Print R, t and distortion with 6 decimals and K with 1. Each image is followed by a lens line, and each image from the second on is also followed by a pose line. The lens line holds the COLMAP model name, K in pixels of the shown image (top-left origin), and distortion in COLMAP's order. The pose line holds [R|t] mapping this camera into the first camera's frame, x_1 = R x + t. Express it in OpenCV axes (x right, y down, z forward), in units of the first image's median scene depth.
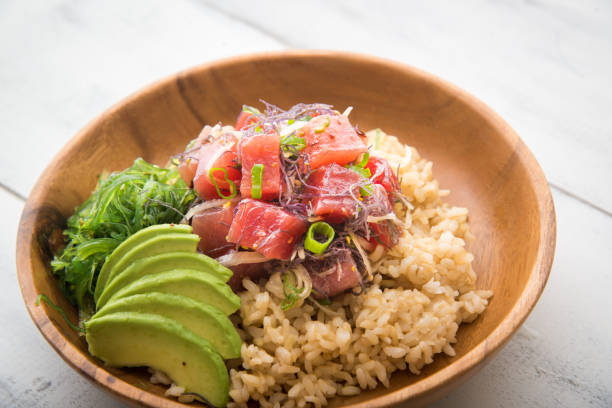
lens RADIAL K [[1589.4, 0, 309.2], [0, 1589.4, 212.6], [0, 0, 1]] dist [0.470327, 0.251803]
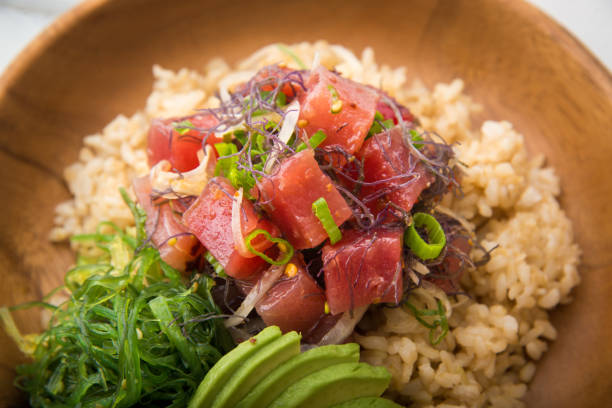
lens RADIAL K [[1544.1, 0, 306.0], [0, 1544.1, 204.0], [0, 0, 1]] dist [0.322034, 0.292648]
pose [[0.725310, -0.569865, 0.386237, -0.295525], [0.445694, 0.816303, 0.367432, -0.277795], [-0.524673, -0.094359, 0.846059, 0.426646]]
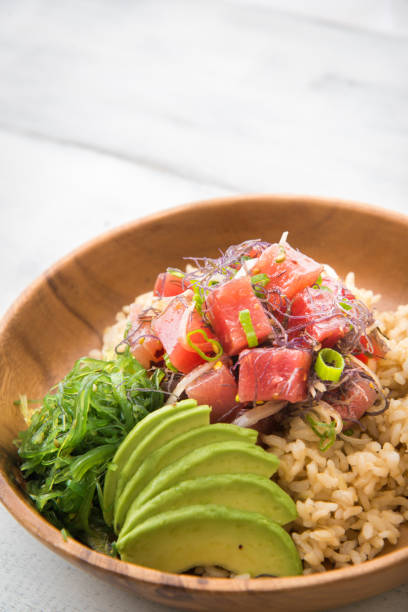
lens RADIAL K [[1589.4, 0, 204.0], [0, 1589.4, 306.0], [0, 0, 1]] dist [0.470327, 0.251803]
pose [[0.902454, -0.299262, 0.309868, -0.332794], [0.329106, 0.943089, -0.047671, 0.003773], [-0.277967, 0.145001, 0.949584, 0.135351]]
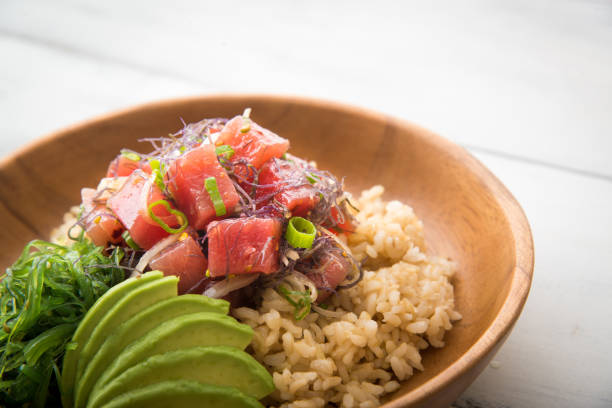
lens RADIAL K [[1589.4, 0, 309.2], [0, 1589.4, 212.6], [0, 0, 1]] dist [0.470327, 0.251803]
pose [[0.845502, -0.292005, 0.447056, -0.375128], [0.372764, 0.922234, -0.102617, 0.096520], [-0.382325, 0.253410, 0.888601, 0.214609]]
